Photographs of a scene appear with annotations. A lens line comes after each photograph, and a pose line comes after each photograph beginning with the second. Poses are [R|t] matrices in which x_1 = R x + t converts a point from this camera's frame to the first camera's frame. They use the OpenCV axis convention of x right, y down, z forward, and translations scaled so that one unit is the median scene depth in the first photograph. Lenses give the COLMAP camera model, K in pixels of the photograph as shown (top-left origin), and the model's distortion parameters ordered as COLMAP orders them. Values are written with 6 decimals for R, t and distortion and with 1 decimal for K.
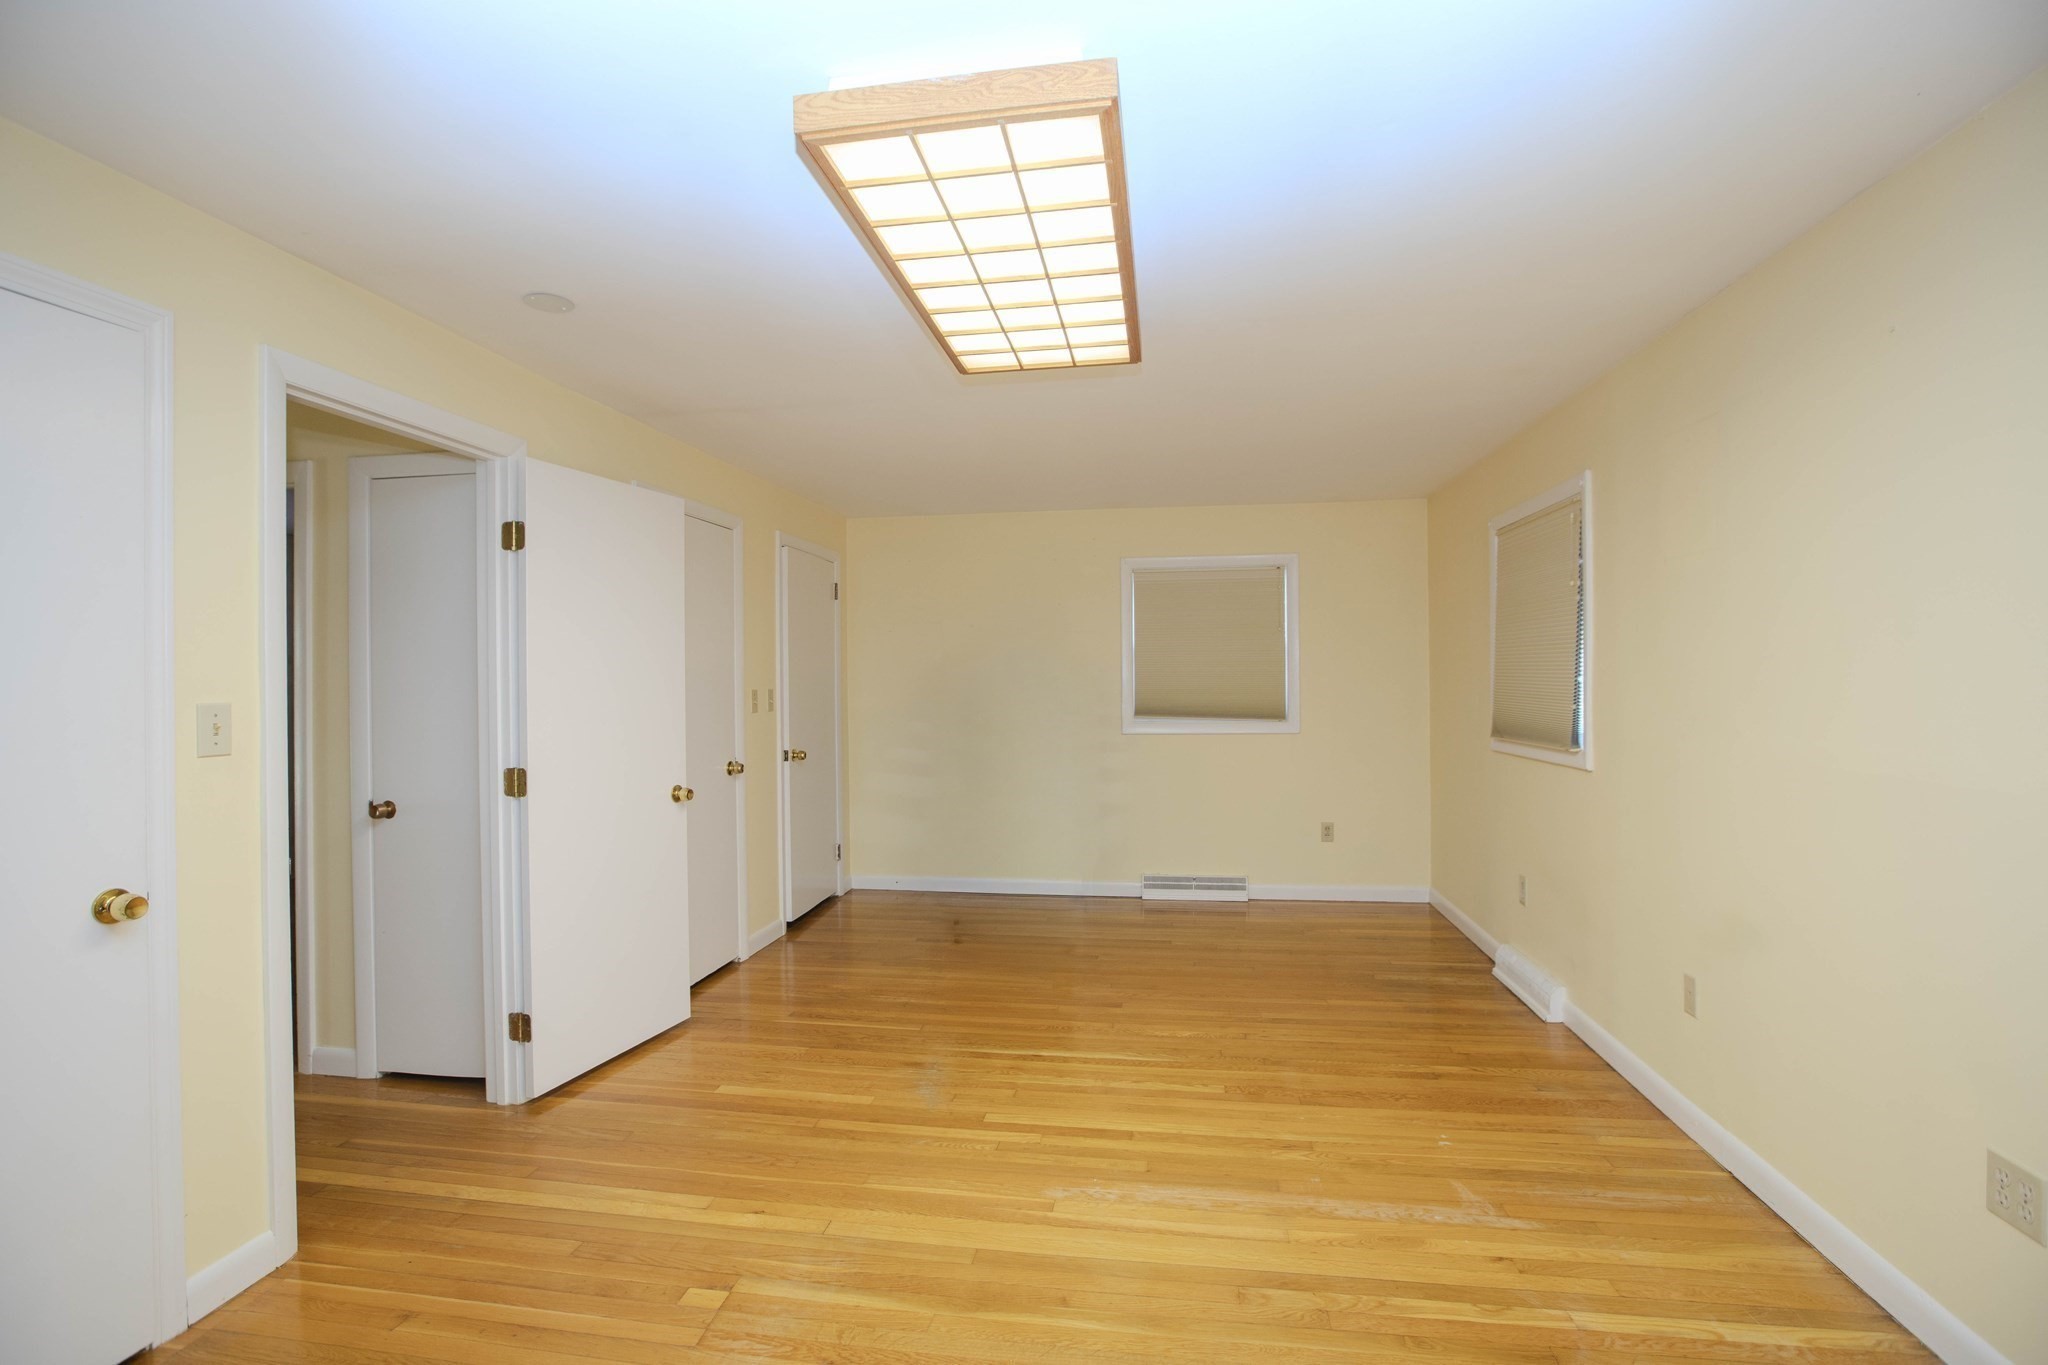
lens RADIAL K [[941.7, 0, 1024.0], [0, 941.7, 682.5], [0, 0, 1]] dist [0.000213, 0.000121]
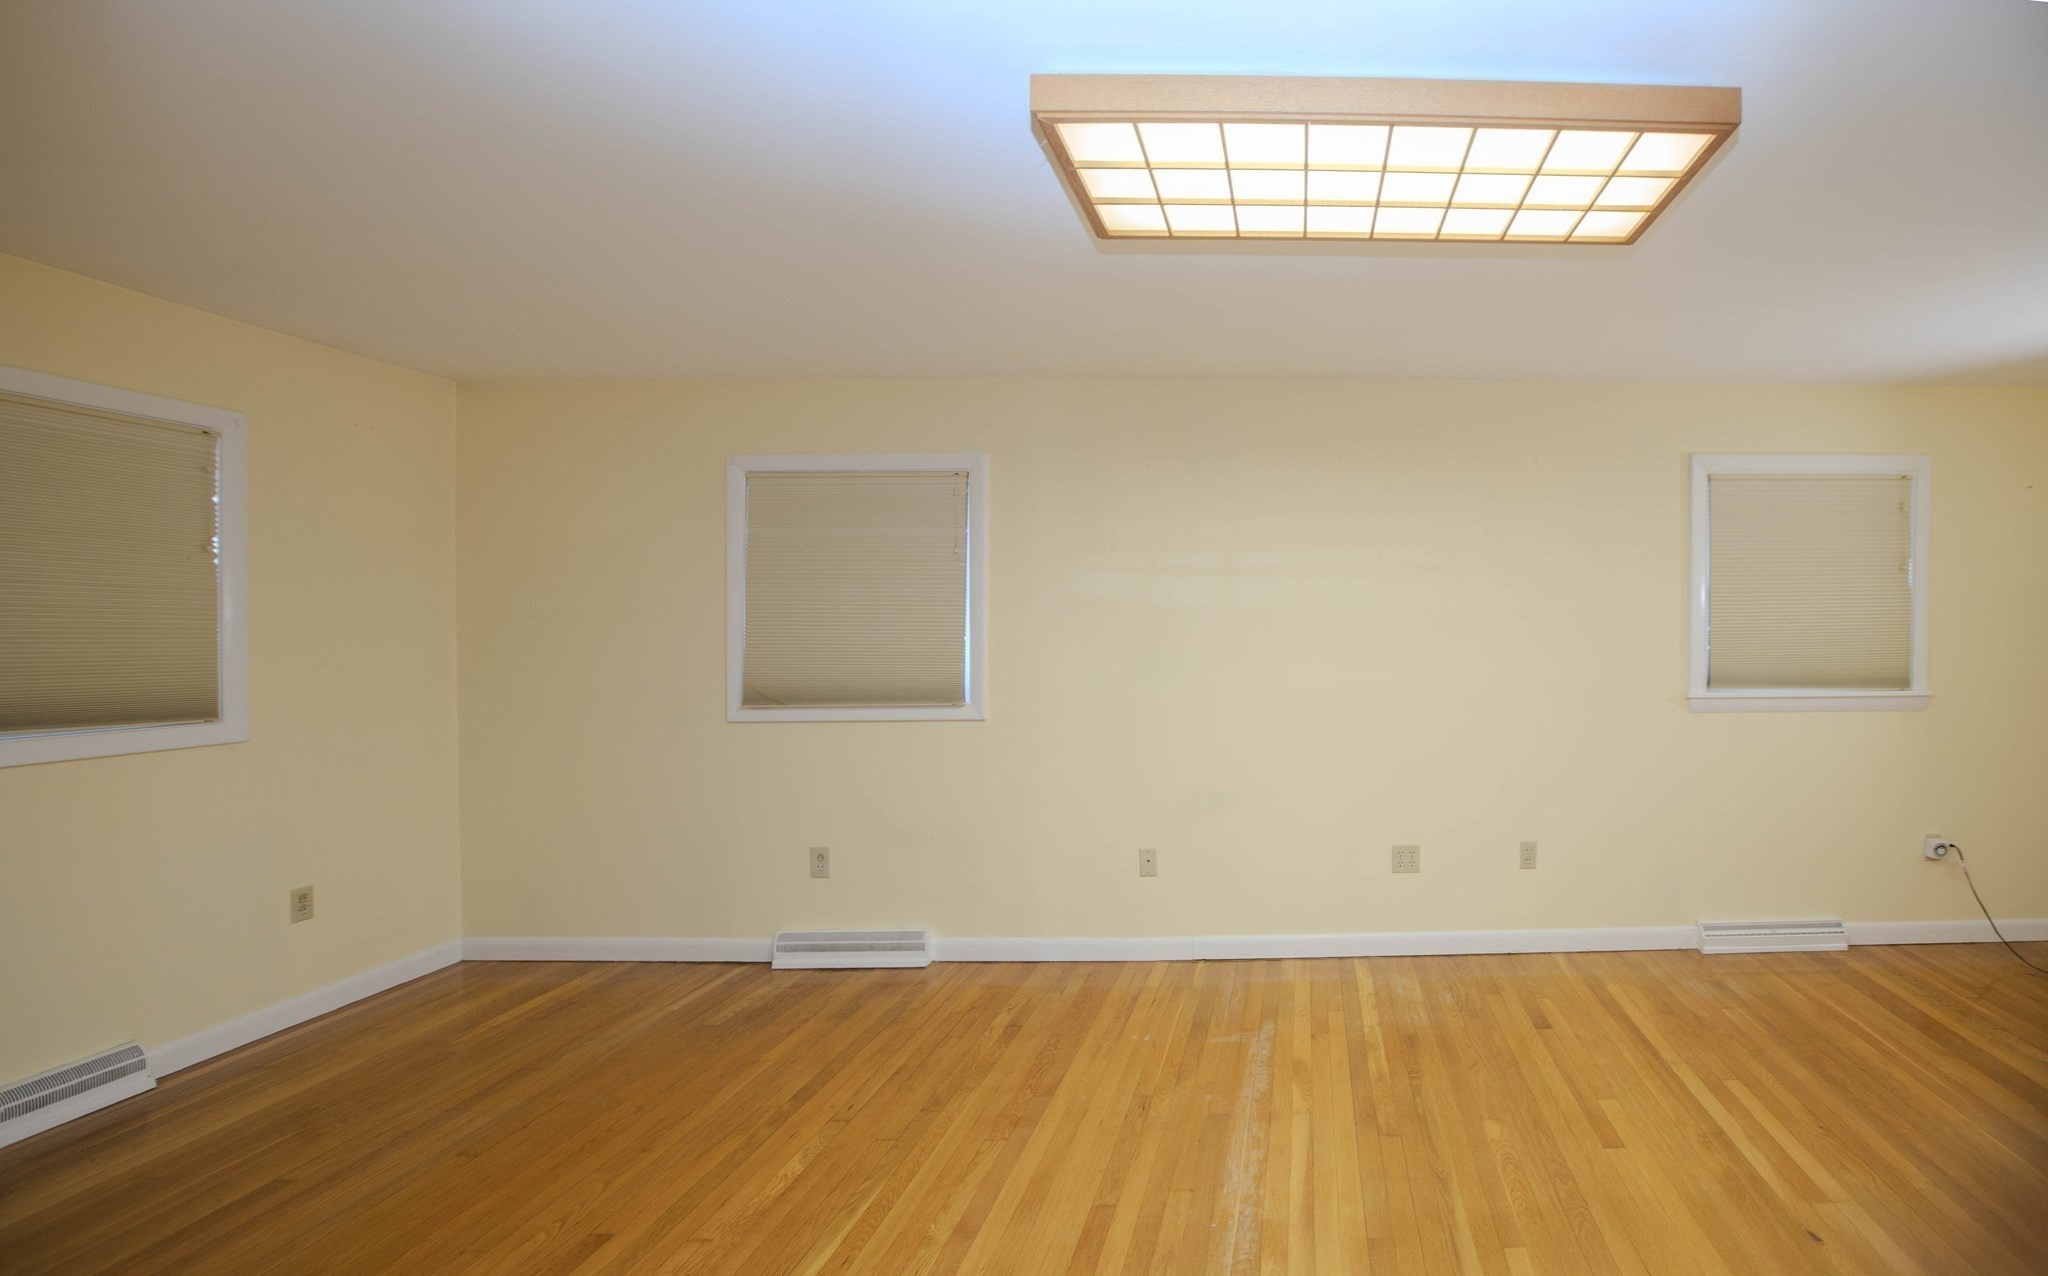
lens RADIAL K [[1192.2, 0, 1024.0], [0, 1192.2, 638.0], [0, 0, 1]] dist [-0.004560, 0.000228]
pose [[-0.180695, 0.008253, 0.983505, -0.899726], [-0.004303, 0.999949, -0.009181, -0.005134], [-0.983530, -0.005891, -0.180650, 1.259288]]
